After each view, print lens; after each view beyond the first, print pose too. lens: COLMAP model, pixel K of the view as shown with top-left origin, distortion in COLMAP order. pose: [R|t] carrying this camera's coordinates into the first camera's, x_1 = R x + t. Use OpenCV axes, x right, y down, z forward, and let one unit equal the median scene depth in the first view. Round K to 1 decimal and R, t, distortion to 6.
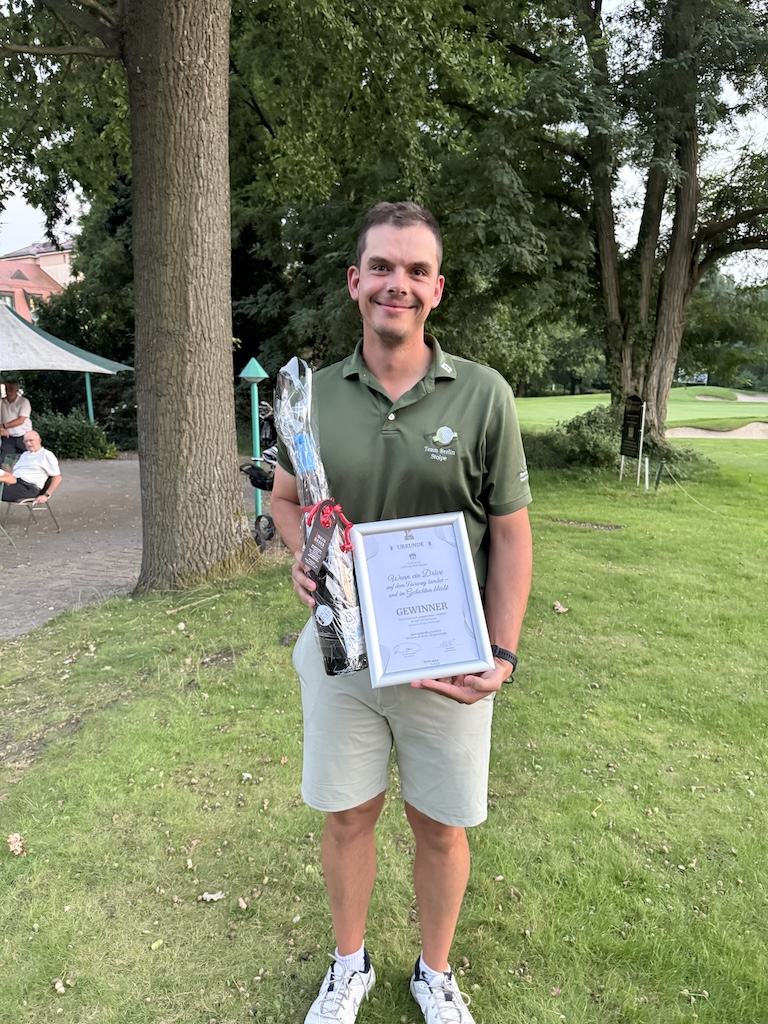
lens RADIAL K [[727.2, 0, 384.0], [0, 727.2, 512.0], [0, 0, 1]] dist [0.090275, -0.126540]
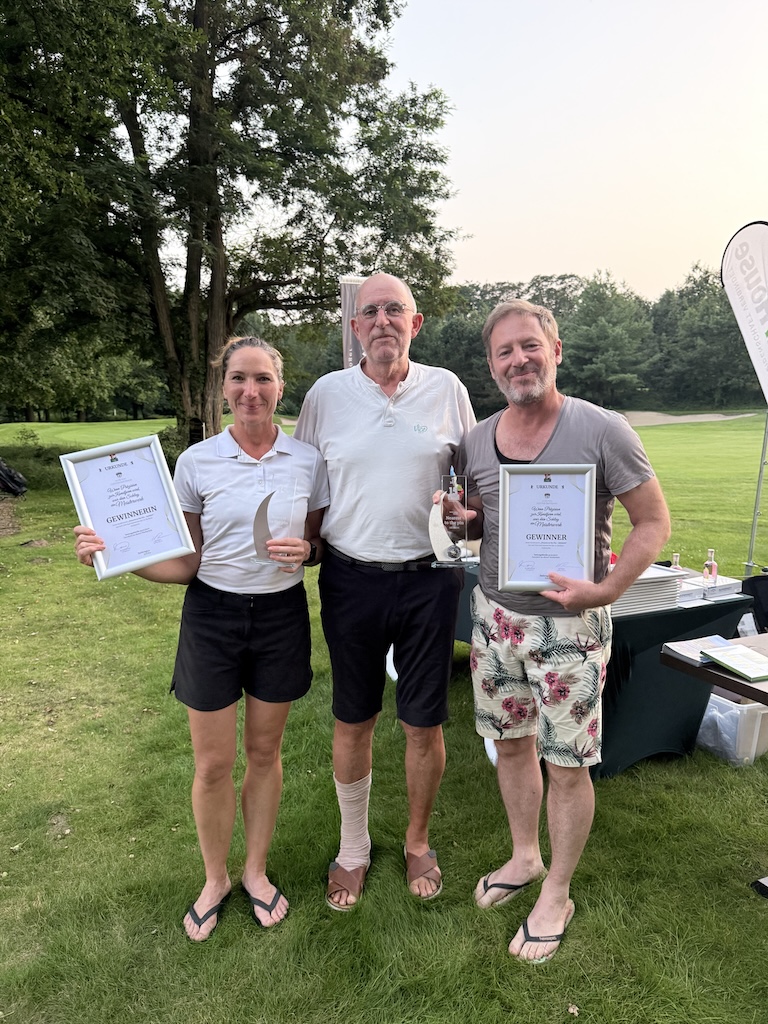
lens RADIAL K [[730.5, 0, 381.3], [0, 730.5, 514.2], [0, 0, 1]] dist [0.082403, -0.149478]
pose [[0.840587, -0.080419, 0.535674, -0.076040], [0.097341, 0.995246, -0.003335, 0.038966], [-0.532859, 0.054946, 0.844419, -0.216039]]
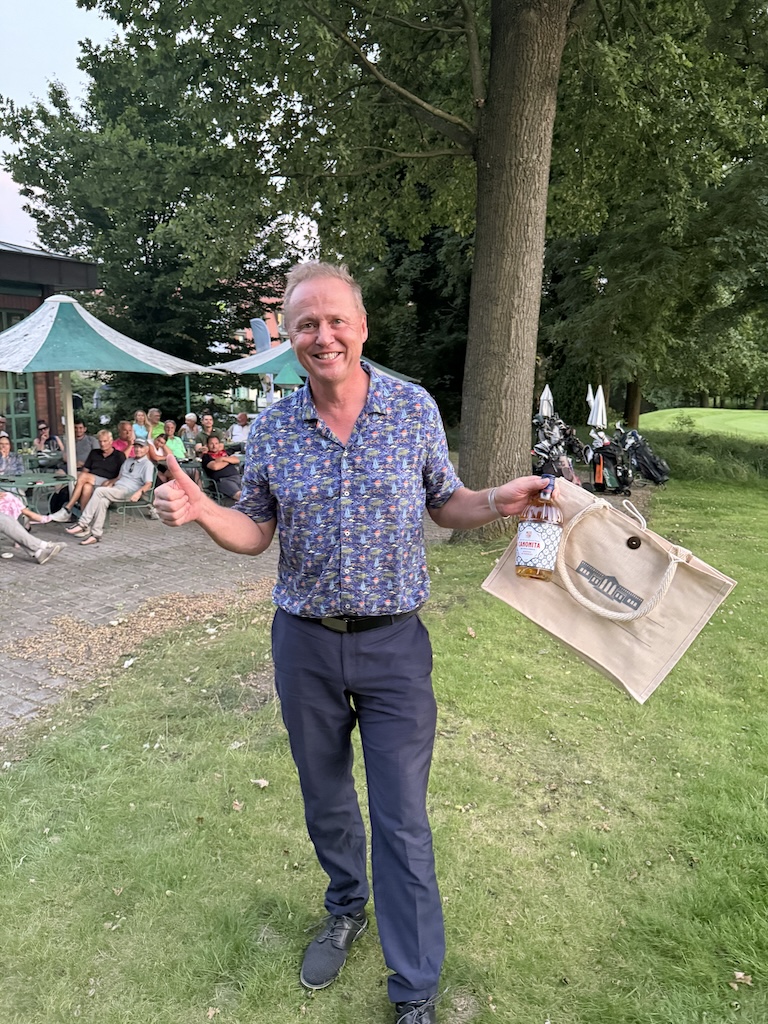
lens RADIAL K [[727.2, 0, 384.0], [0, 727.2, 512.0], [0, 0, 1]] dist [0.090275, -0.126540]
pose [[0.960740, 0.060841, -0.270698, -0.036848], [-0.063865, 0.997956, -0.002372, 0.025704], [0.270001, 0.019567, 0.962661, -0.137248]]
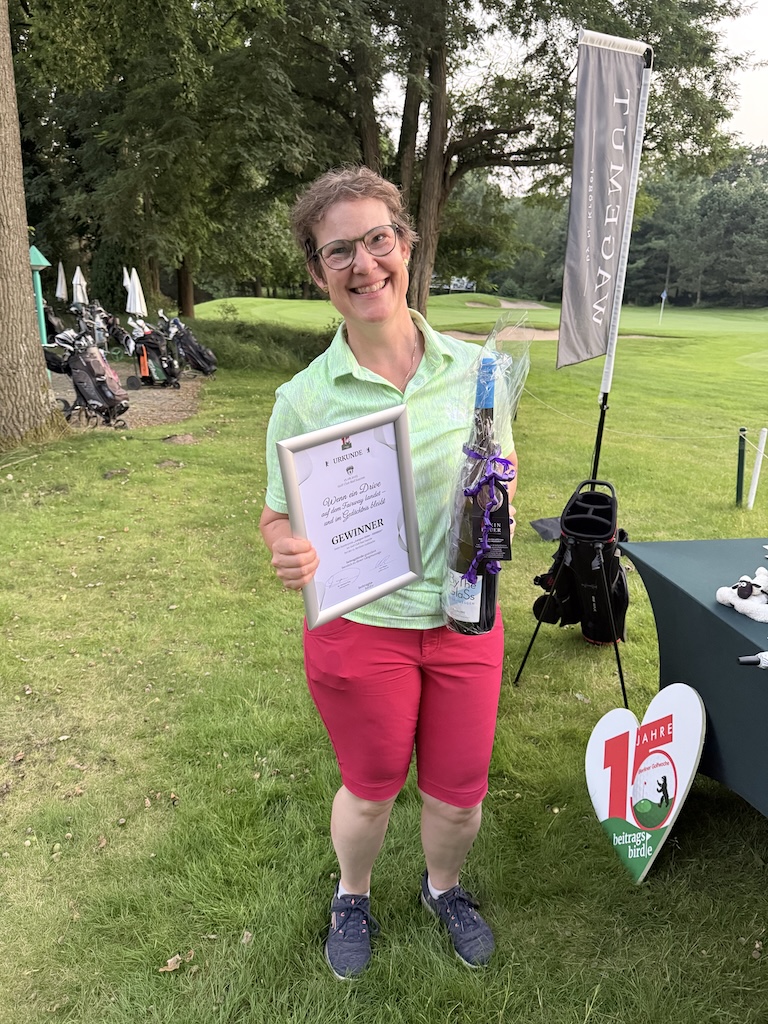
lens RADIAL K [[731.3, 0, 376.6], [0, 731.3, 517.0], [0, 0, 1]] dist [0.071704, -0.125091]
pose [[0.962411, -0.057953, 0.265341, -0.008220], [0.022767, 0.990745, 0.133810, 0.024316], [-0.270640, -0.122740, 0.954824, -0.103701]]
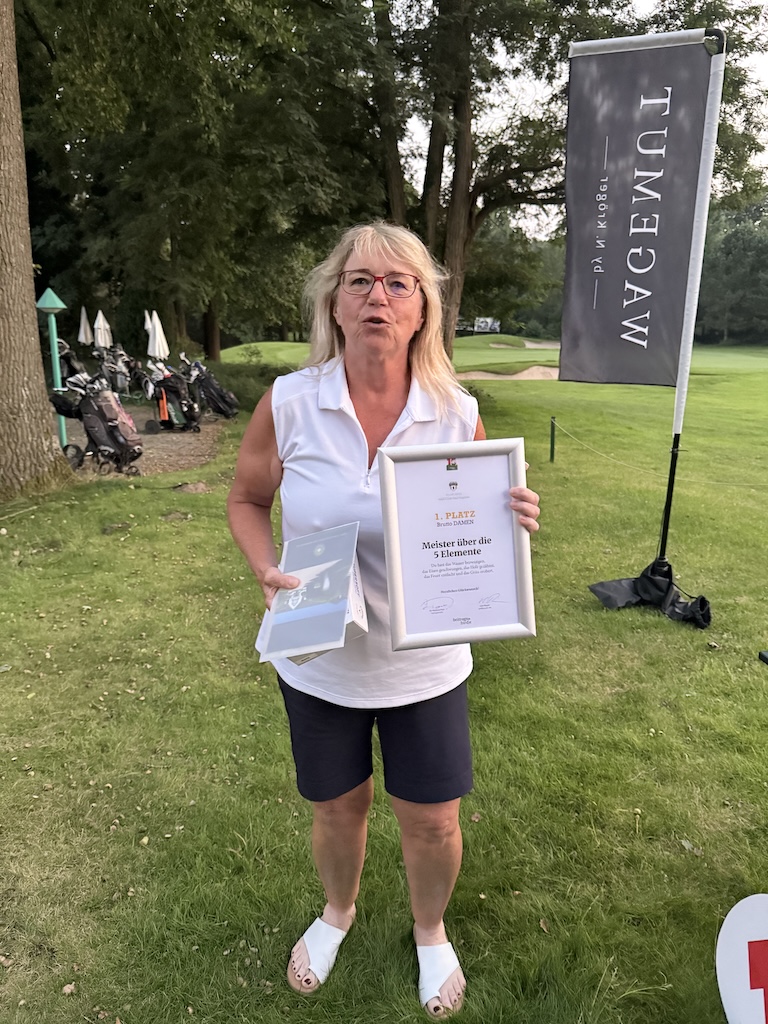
lens RADIAL K [[730.5, 0, 381.3], [0, 730.5, 514.2], [0, 0, 1]] dist [0.082403, -0.149478]
pose [[0.969436, -0.049408, 0.240319, 0.001630], [0.032054, 0.996623, 0.075596, 0.021690], [-0.243243, -0.065582, 0.967746, -0.063872]]
